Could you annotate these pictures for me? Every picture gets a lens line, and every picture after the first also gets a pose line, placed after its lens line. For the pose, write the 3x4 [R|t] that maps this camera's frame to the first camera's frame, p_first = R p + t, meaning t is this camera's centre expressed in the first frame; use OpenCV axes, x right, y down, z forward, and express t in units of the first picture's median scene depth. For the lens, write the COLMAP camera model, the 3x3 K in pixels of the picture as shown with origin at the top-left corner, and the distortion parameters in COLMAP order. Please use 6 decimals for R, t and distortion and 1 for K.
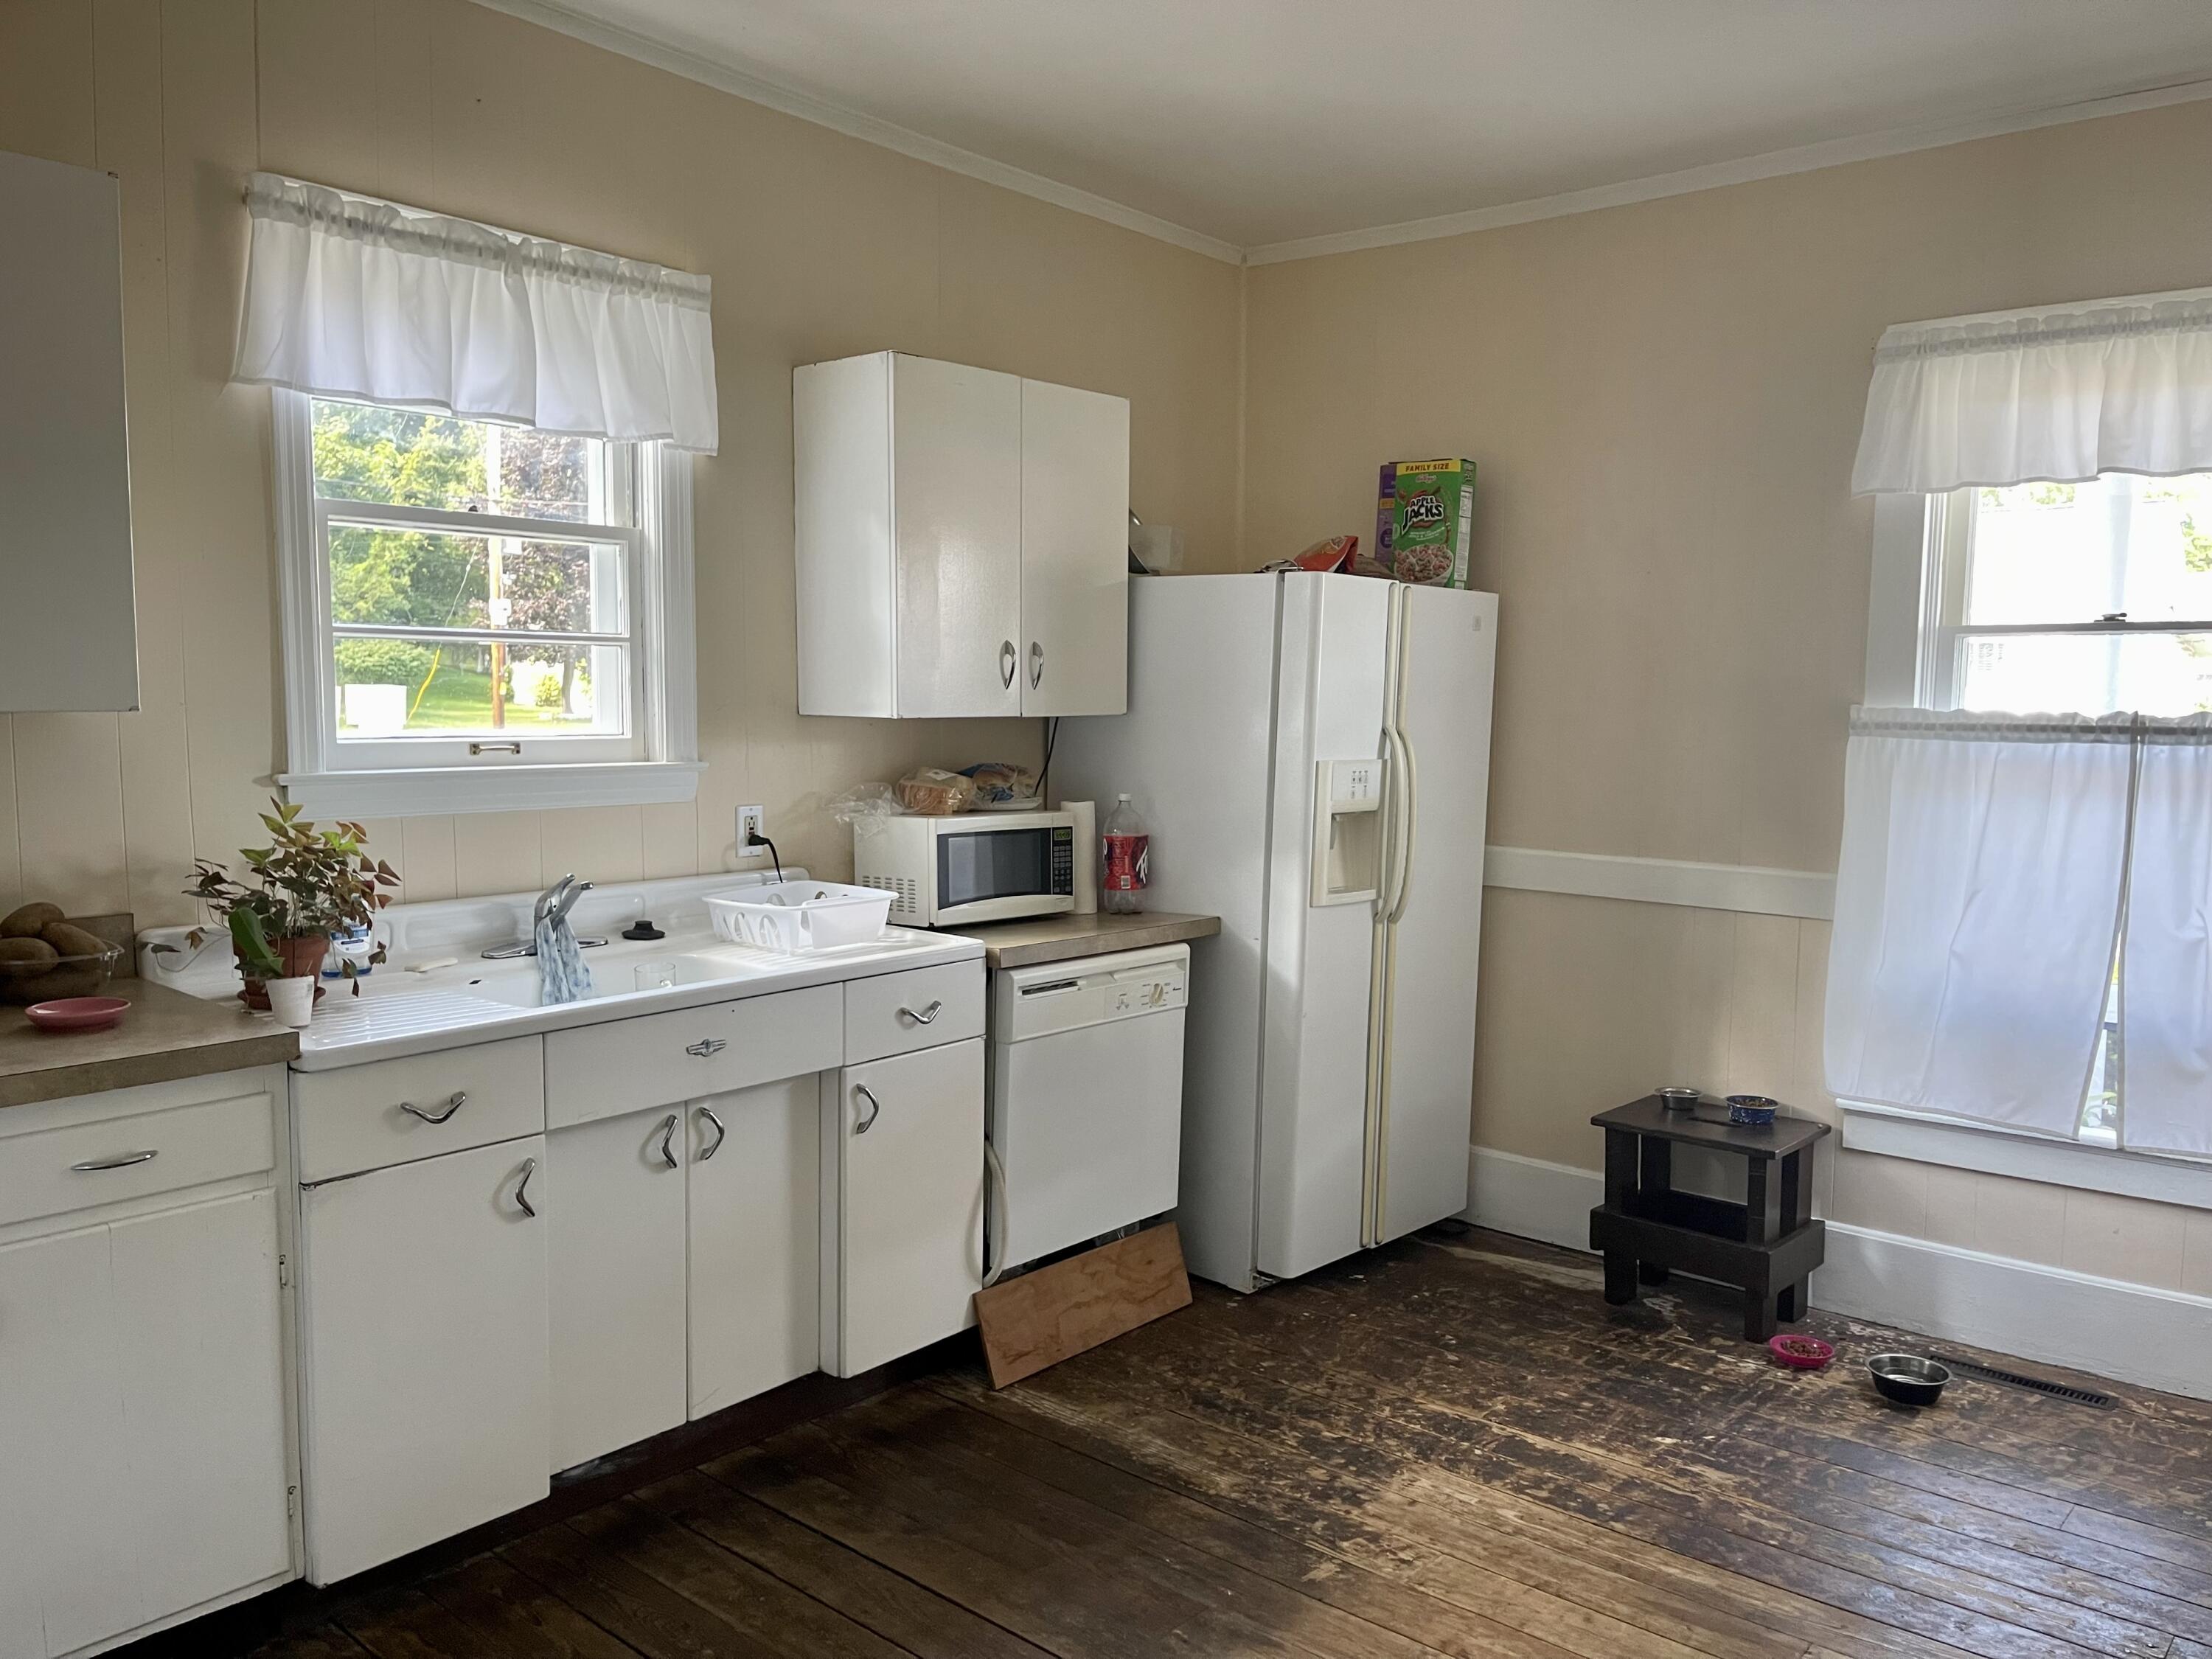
lens RADIAL K [[1689.1, 0, 1107.5], [0, 1689.1, 830.1], [0, 0, 1]] dist [0.038076, -0.034158]
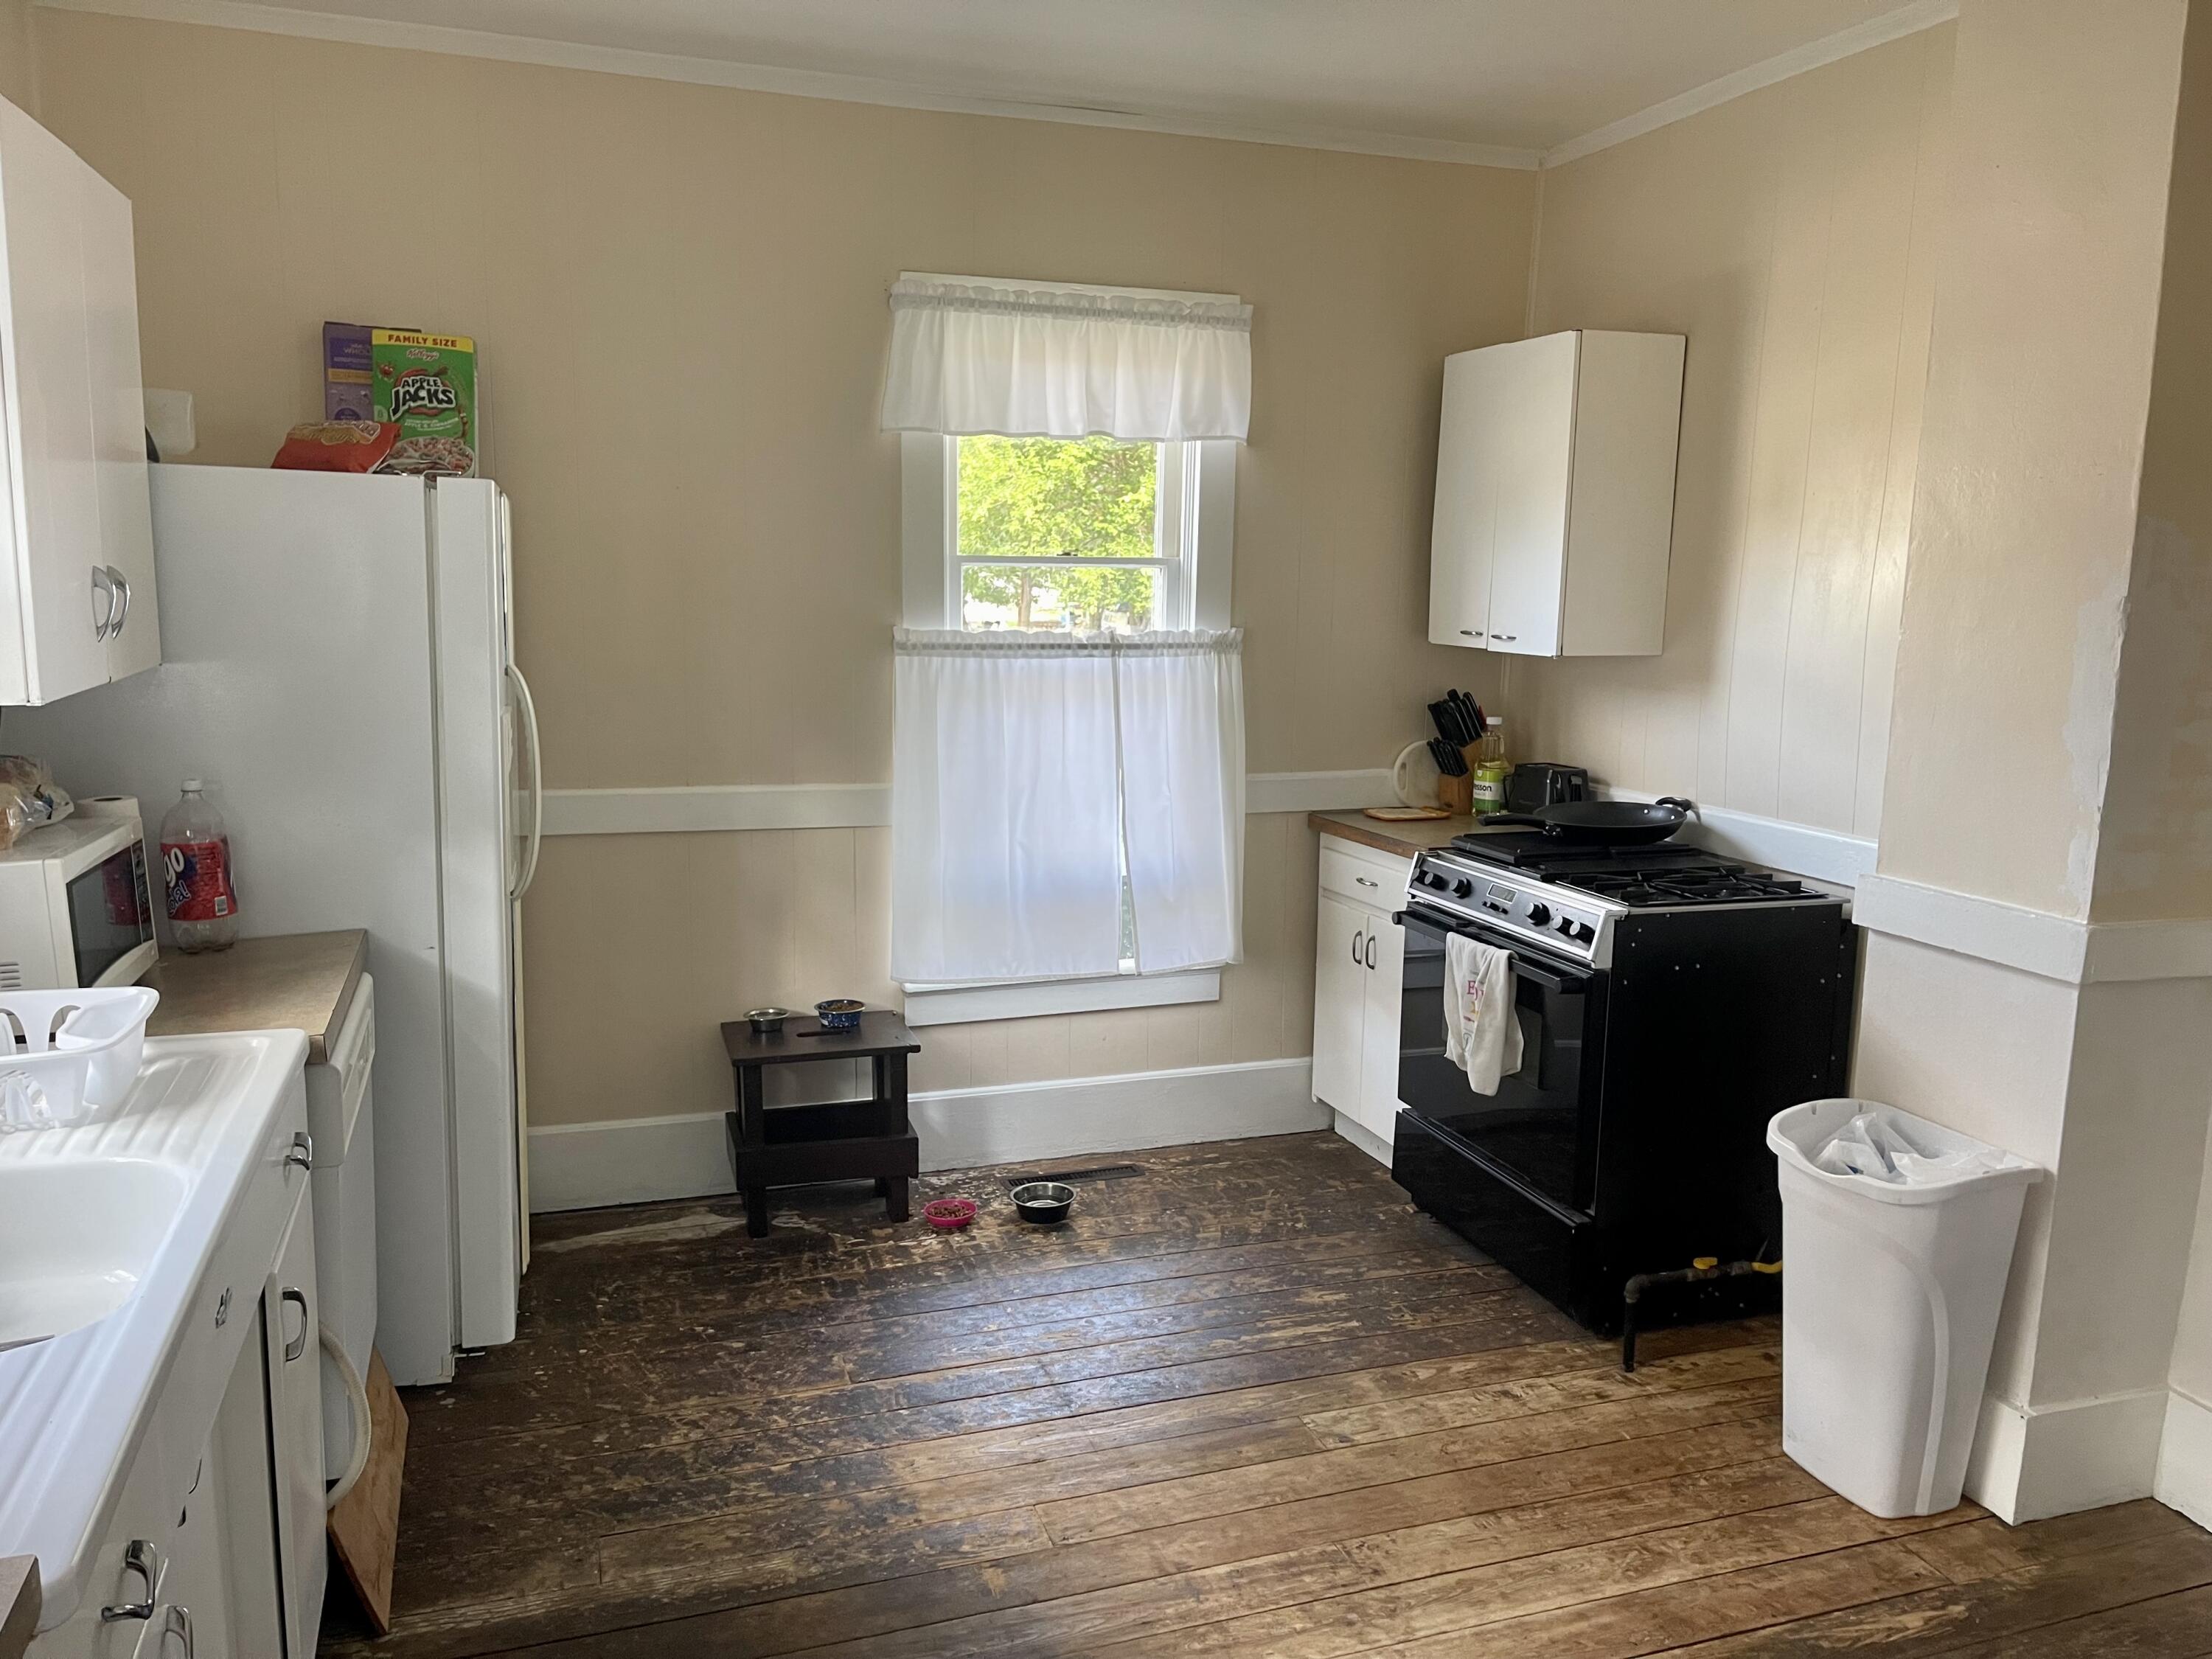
lens RADIAL K [[1689.1, 0, 1109.8], [0, 1689.1, 843.5], [0, 0, 1]] dist [0.038076, -0.034158]
pose [[0.497472, -0.142824, 0.855642, -0.449317], [0.061292, 0.989675, 0.129561, -0.070517], [-0.865312, -0.012009, 0.501090, 0.351052]]
